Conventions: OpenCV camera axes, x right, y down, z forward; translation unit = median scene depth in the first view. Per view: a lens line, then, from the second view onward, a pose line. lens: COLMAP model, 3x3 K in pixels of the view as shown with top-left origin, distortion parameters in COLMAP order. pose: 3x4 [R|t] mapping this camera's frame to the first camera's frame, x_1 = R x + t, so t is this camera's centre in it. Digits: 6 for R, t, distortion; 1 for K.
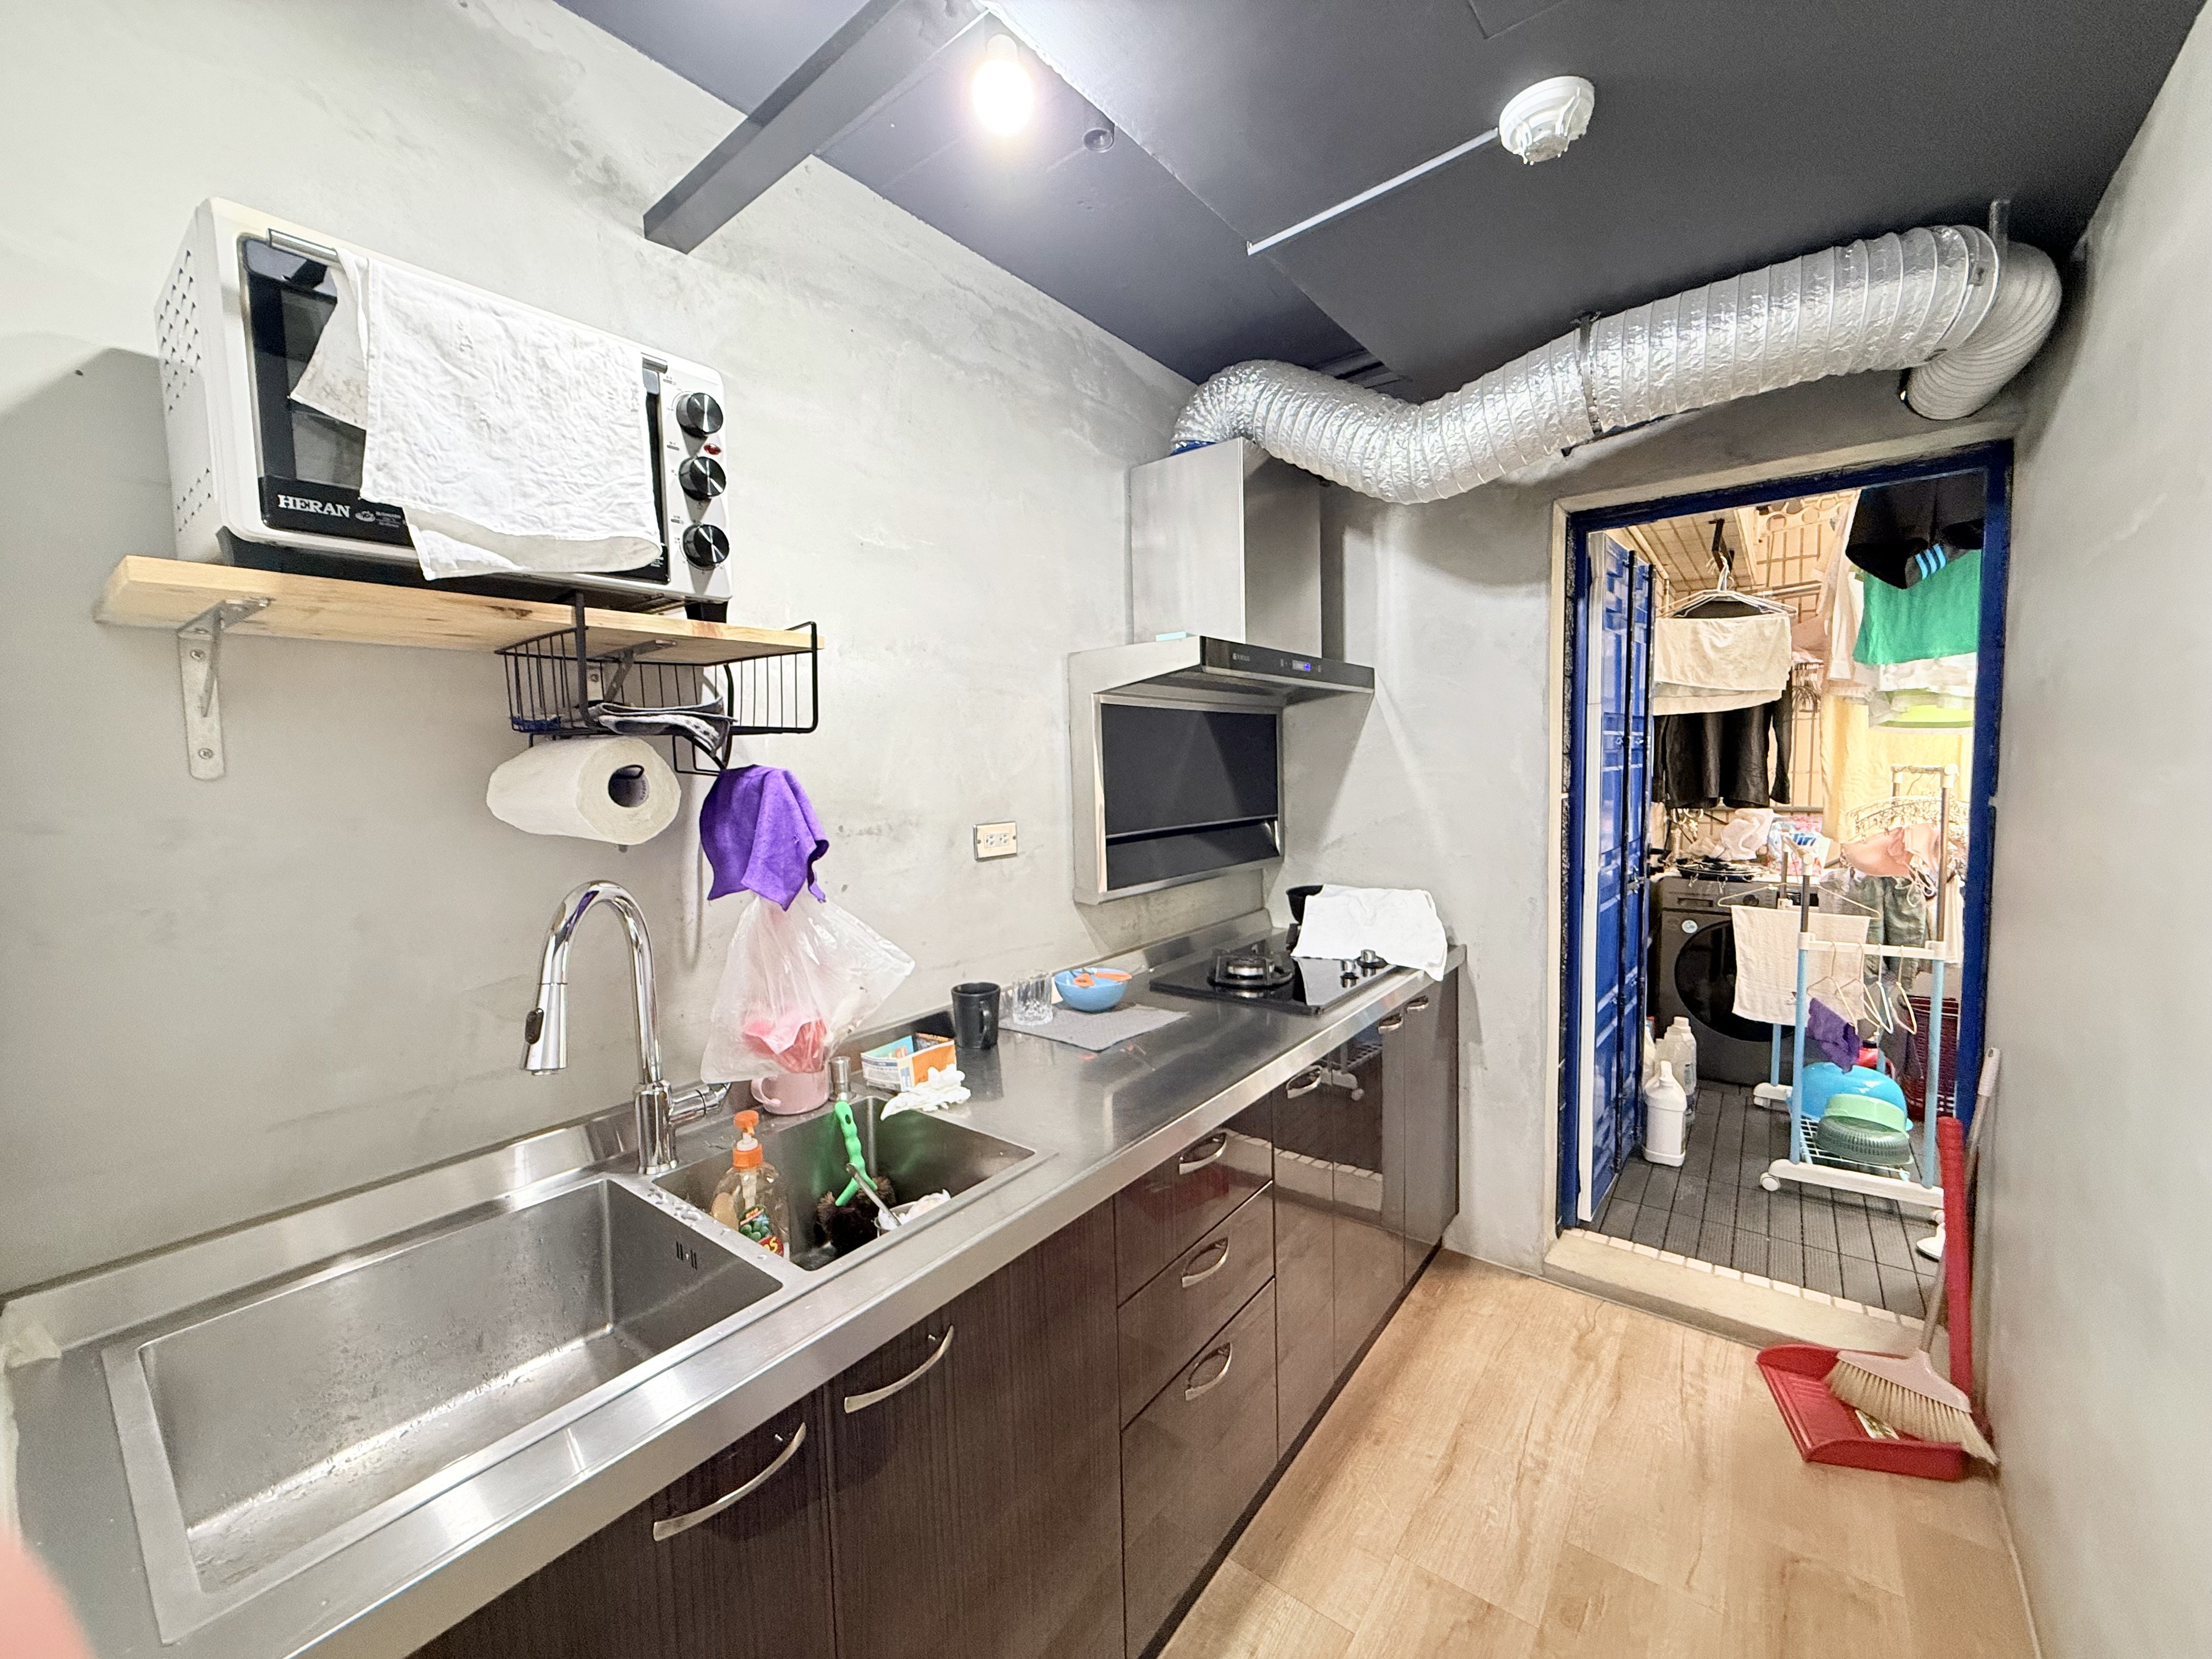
lens RADIAL K [[872.1, 0, 1106.0], [0, 872.1, 829.5], [0, 0, 1]] dist [0.001574, -0.000217]
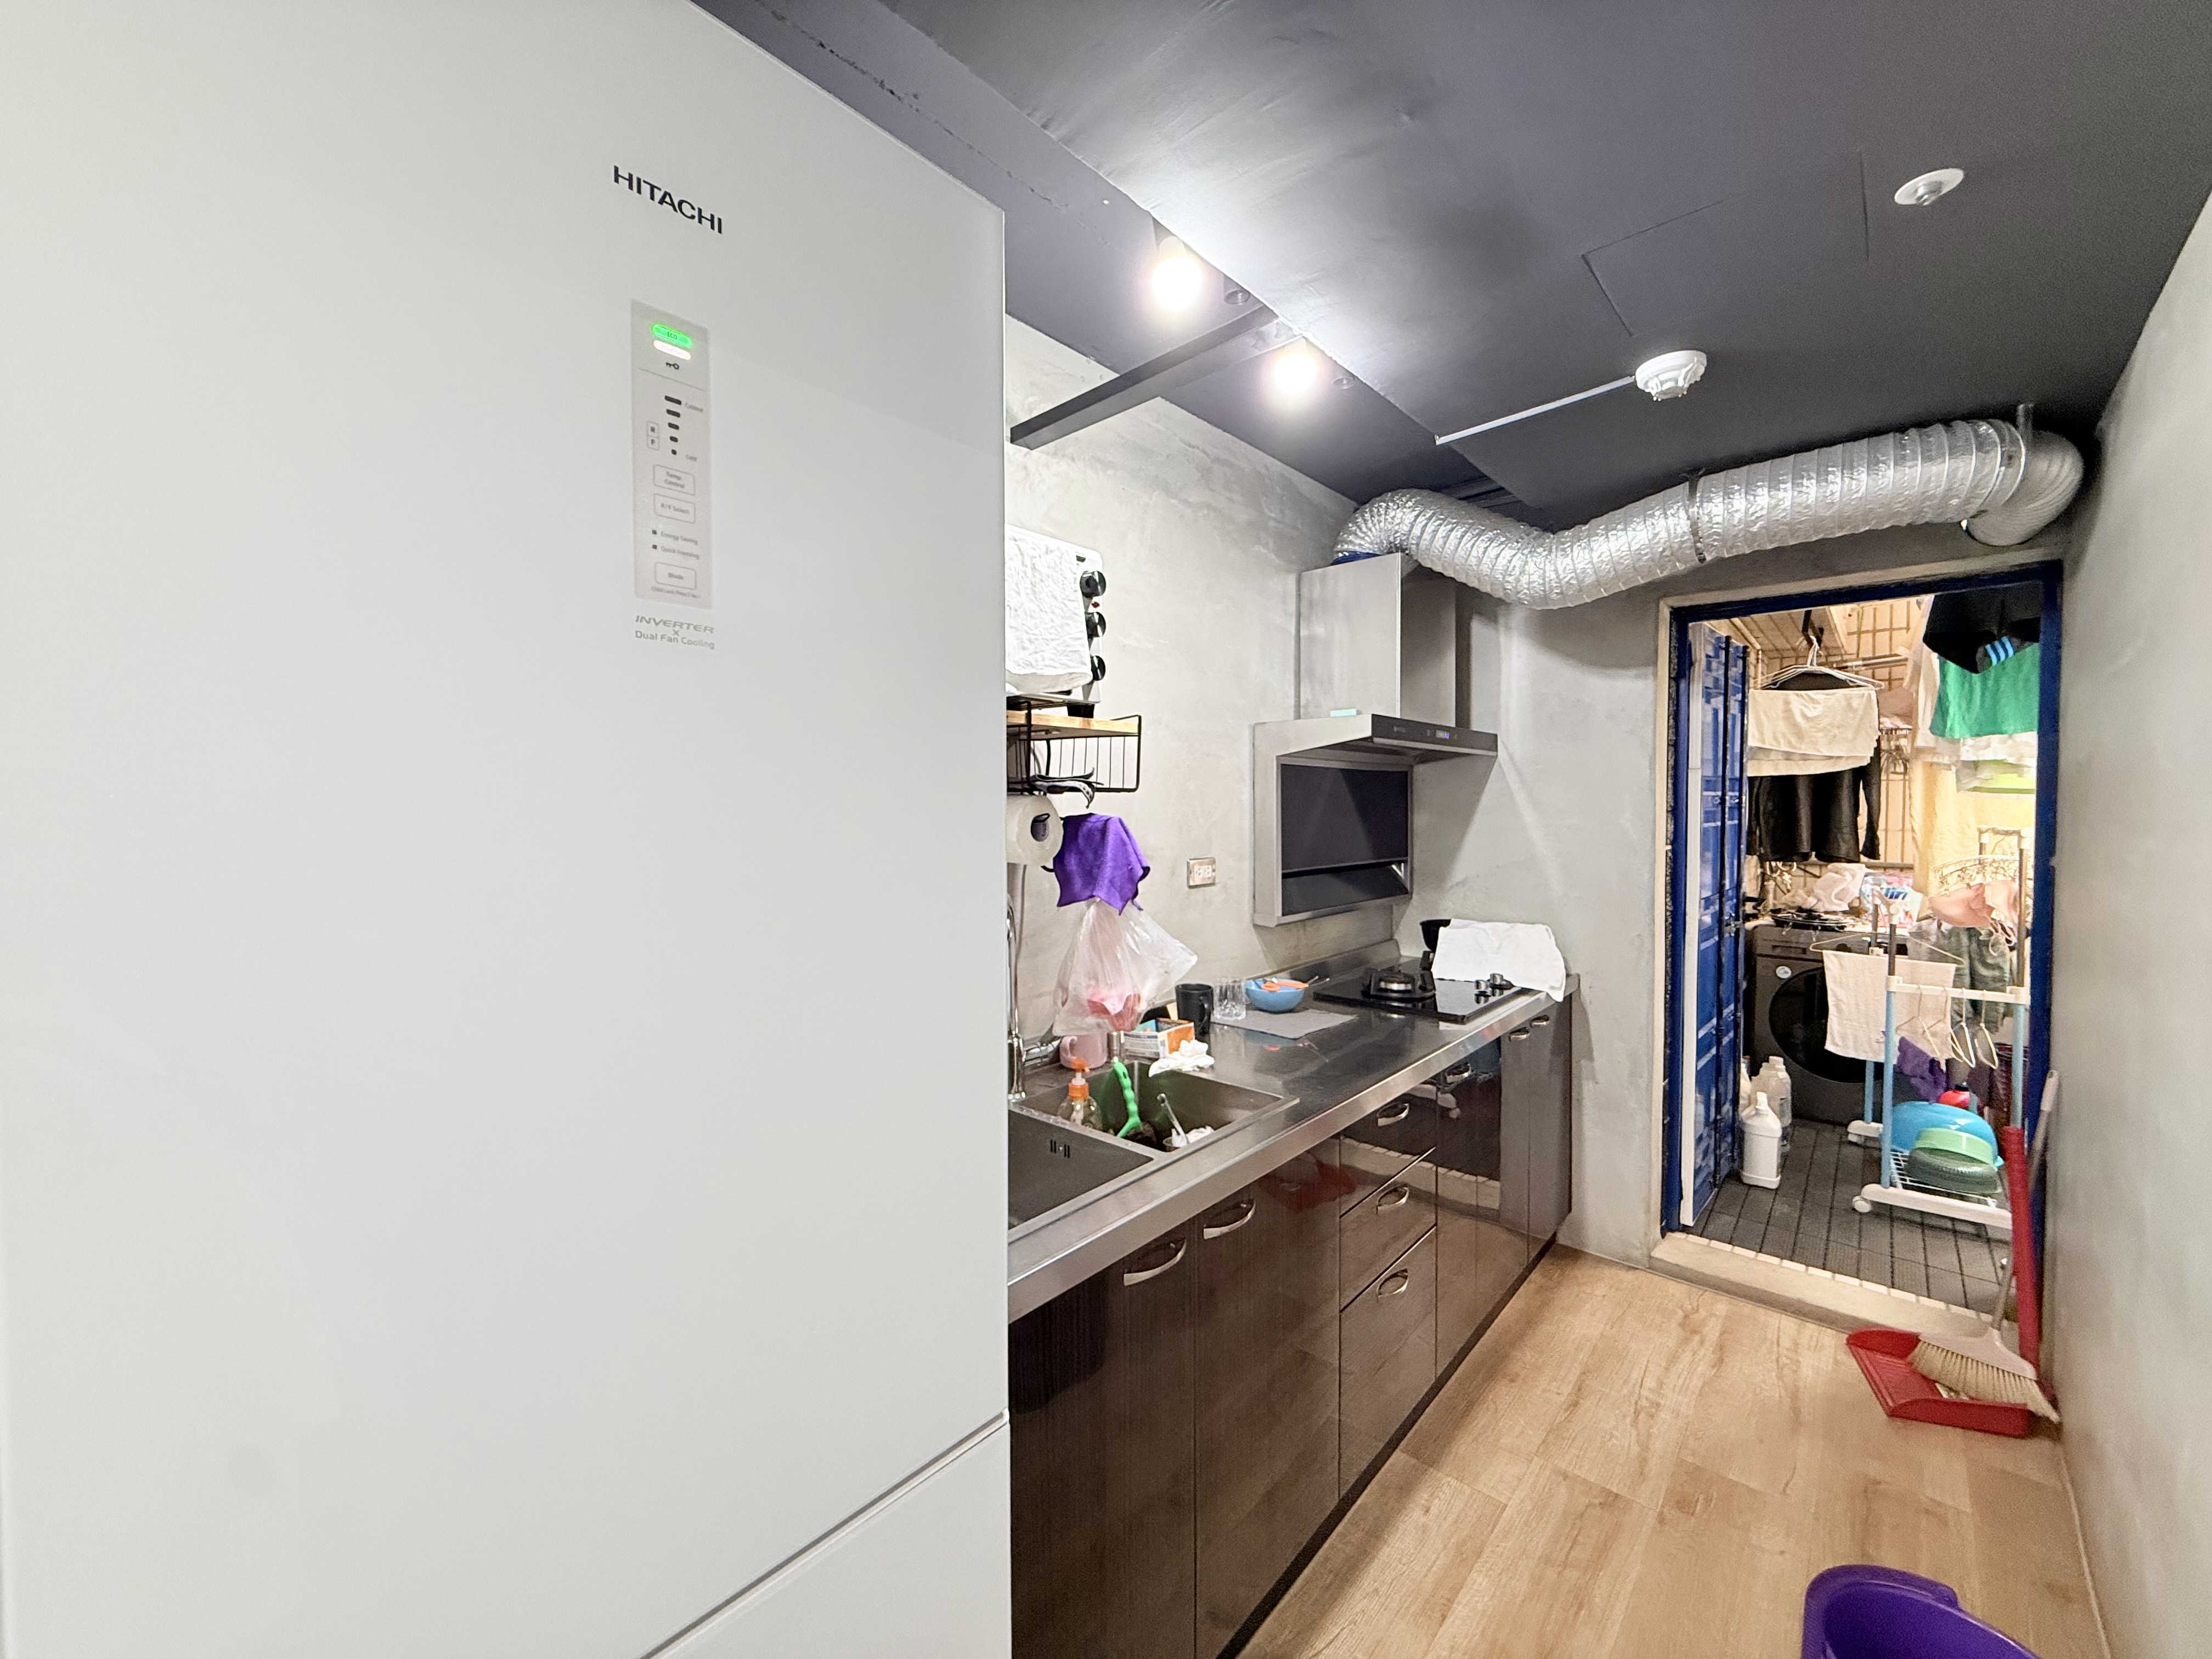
lens RADIAL K [[874.5, 0, 1106.0], [0, 874.5, 829.5], [0, 0, 1]] dist [0.000479, 0.000237]
pose [[0.997234, 0.023091, -0.070650, -0.155757], [-0.026177, 0.998729, -0.043076, 0.008038], [0.069565, 0.044806, 0.996571, -0.237999]]
